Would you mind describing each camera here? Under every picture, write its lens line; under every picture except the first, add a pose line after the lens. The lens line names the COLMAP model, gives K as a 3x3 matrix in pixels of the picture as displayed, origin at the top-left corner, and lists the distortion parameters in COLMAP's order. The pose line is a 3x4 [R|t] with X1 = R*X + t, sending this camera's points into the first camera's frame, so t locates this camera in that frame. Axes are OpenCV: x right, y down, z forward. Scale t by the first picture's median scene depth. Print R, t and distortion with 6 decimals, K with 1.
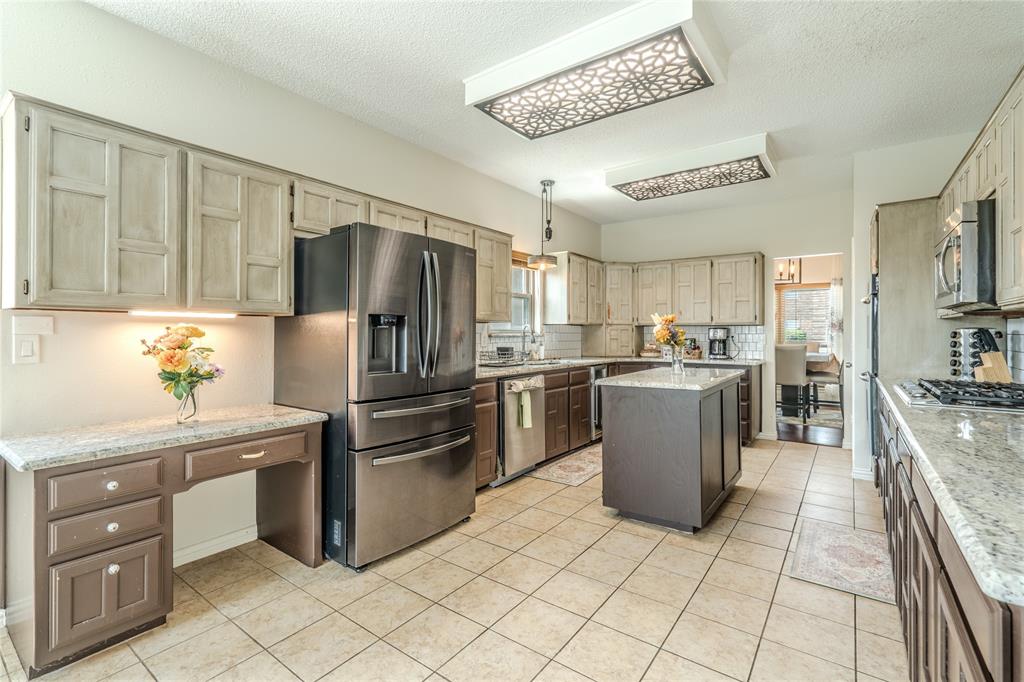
lens RADIAL K [[462.1, 0, 512.4], [0, 462.1, 329.1], [0, 0, 1]] dist [0.000390, 0.000271]
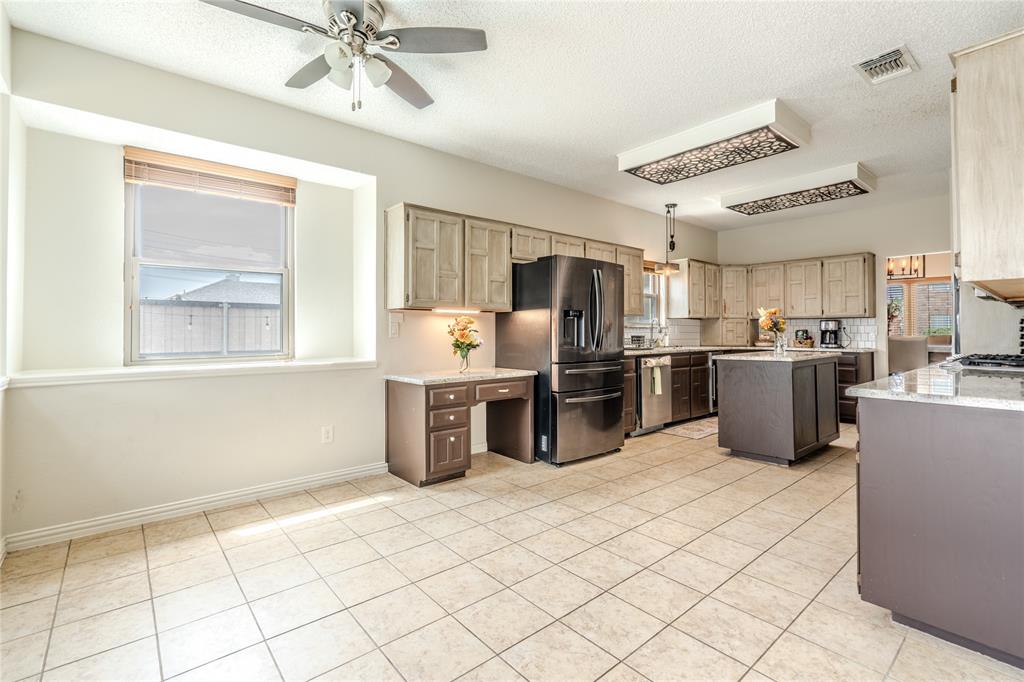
lens RADIAL K [[465.6, 0, 512.1], [0, 465.6, 325.2], [0, 0, 1]] dist [0.000107, 0.000172]
pose [[0.973275, -0.004950, -0.229590, -0.100109], [0.003500, 0.999971, -0.006722, 0.029415], [0.229617, 0.005739, 0.973264, -0.594511]]
